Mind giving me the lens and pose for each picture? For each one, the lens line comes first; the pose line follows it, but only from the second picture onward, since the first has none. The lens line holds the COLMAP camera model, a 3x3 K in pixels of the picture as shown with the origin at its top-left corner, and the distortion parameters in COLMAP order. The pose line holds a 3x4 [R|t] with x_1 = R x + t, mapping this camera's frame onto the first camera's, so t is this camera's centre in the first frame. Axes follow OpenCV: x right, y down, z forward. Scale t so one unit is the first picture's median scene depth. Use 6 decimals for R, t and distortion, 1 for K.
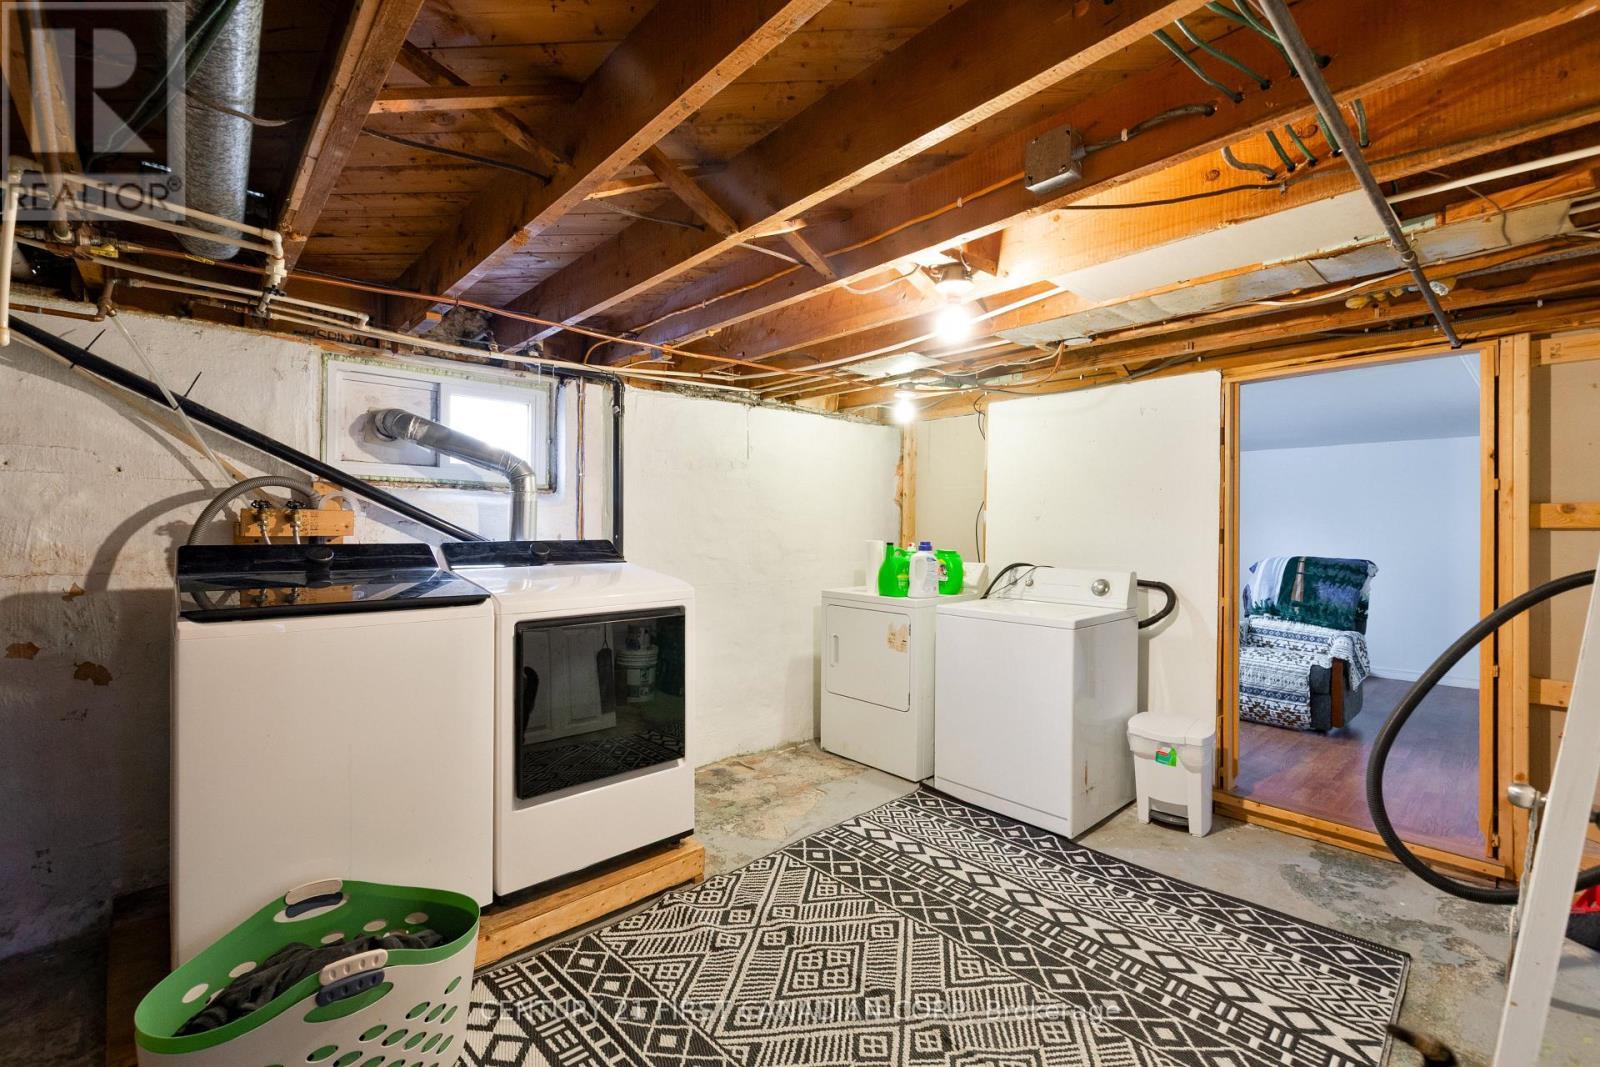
lens RADIAL K [[694.5, 0, 800.1], [0, 694.5, 535.2], [0, 0, 1]] dist [0.002478, -0.000615]
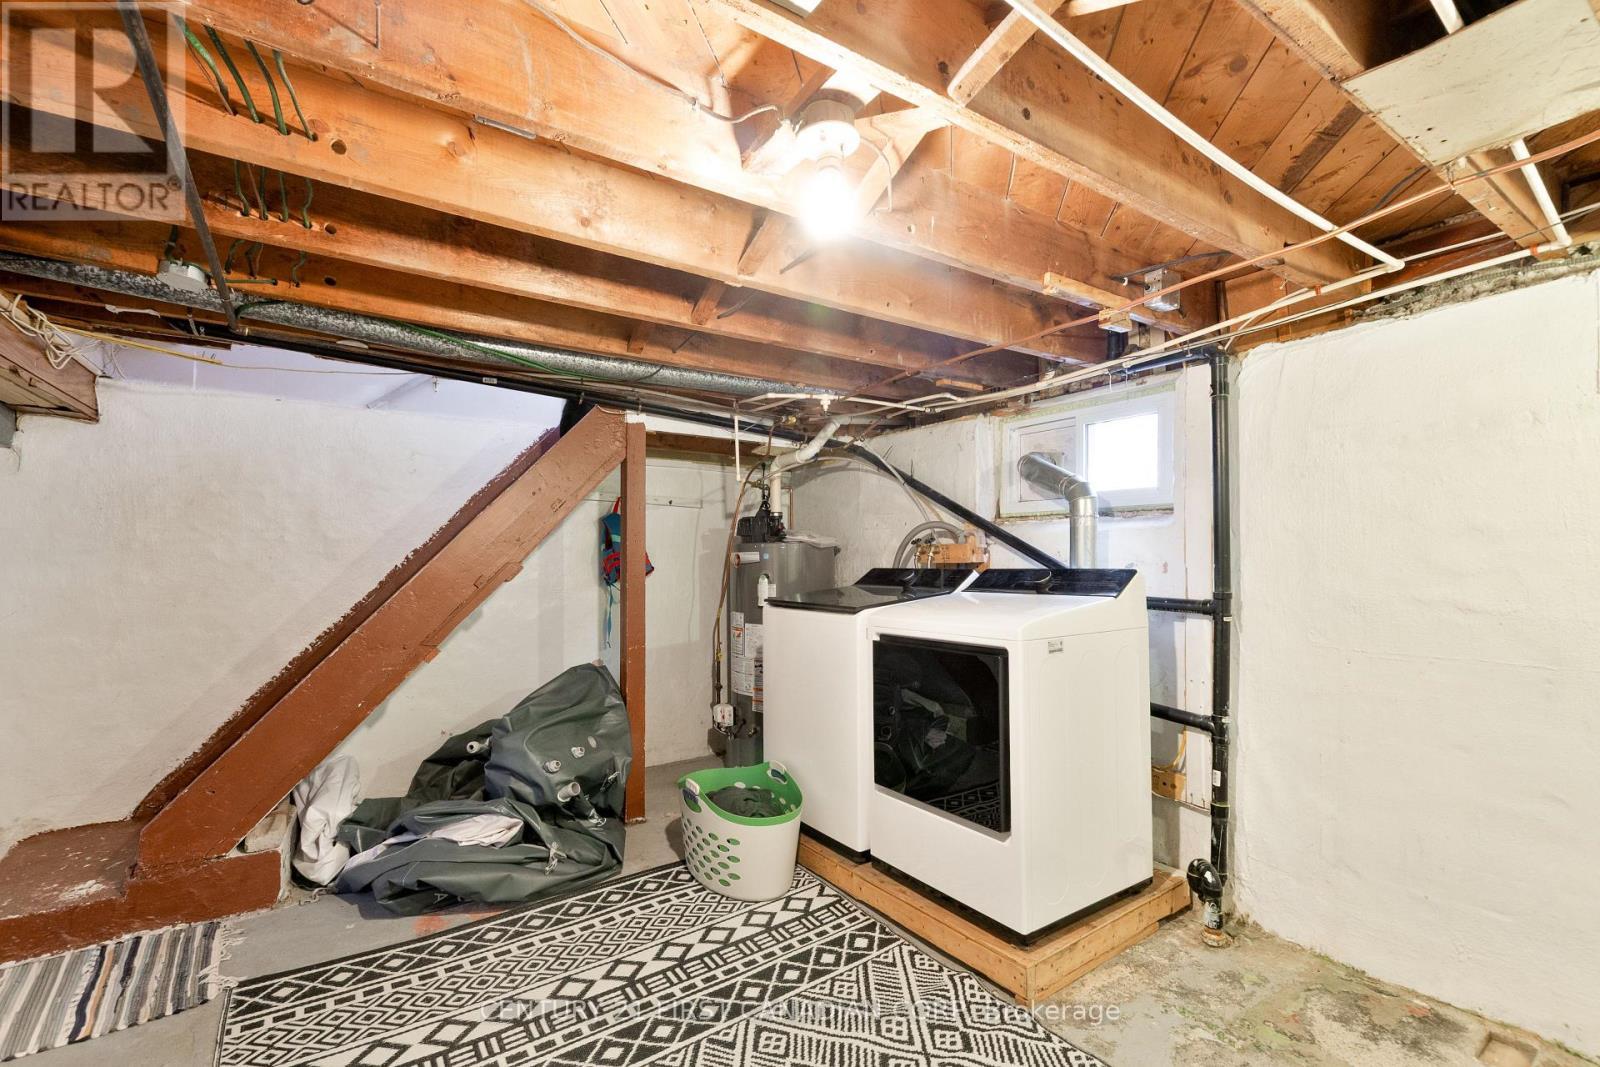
lens RADIAL K [[700.4, 0, 804.1], [0, 700.4, 564.6], [0, 0, 1]] dist [0.001876, 0.000090]
pose [[-0.136879, -0.001105, -0.990587, 0.738680], [-0.011827, 0.999930, 0.000519, 0.007903], [0.990517, 0.011787, -0.136883, 0.953389]]
